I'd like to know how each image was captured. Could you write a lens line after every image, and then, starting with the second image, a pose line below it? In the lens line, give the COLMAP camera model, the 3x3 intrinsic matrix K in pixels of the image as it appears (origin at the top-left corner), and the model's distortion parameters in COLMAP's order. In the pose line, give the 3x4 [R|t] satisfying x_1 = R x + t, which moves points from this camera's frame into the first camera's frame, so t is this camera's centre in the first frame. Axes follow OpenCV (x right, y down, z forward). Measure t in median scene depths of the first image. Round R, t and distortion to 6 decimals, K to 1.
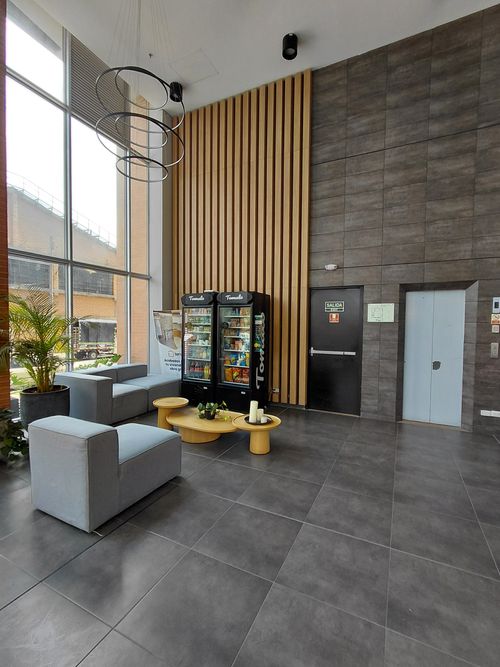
lens RADIAL K [[307.0, 0, 248.9], [0, 307.0, 337.3], [0, 0, 1]] dist [0.000765, 0.000801]
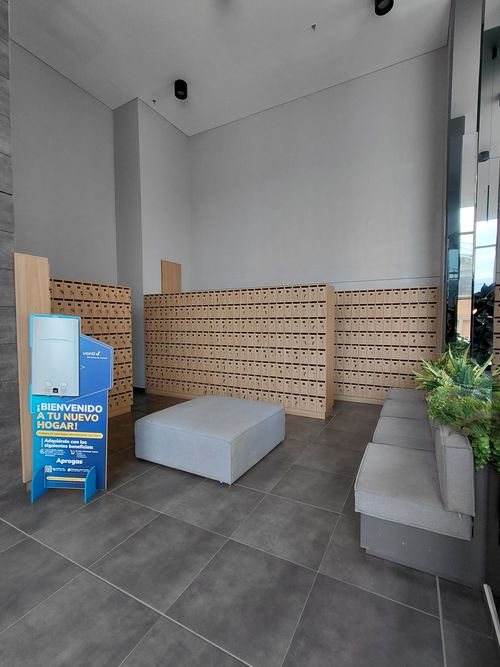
lens RADIAL K [[307.0, 0, 252.7], [0, 307.0, 337.6], [0, 0, 1]] dist [0.000765, 0.000801]
pose [[0.028930, -0.075509, 0.996725, -0.179521], [0.035462, 0.996593, 0.074470, -0.015910], [-0.998952, 0.033192, 0.031509, 0.230853]]
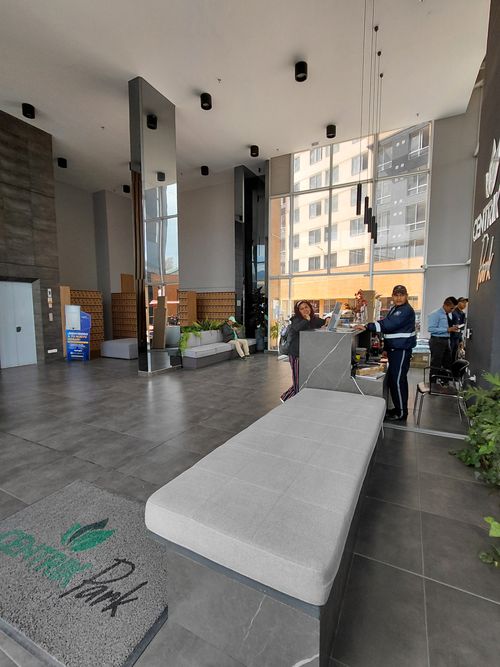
lens RADIAL K [[307.0, 0, 253.2], [0, 307.0, 337.4], [0, 0, 1]] dist [0.000765, 0.000801]
pose [[0.008131, -0.118345, 0.992939, -1.038780], [0.032866, 0.992467, 0.118020, -0.016178], [-0.999427, 0.031675, 0.011960, -0.248947]]
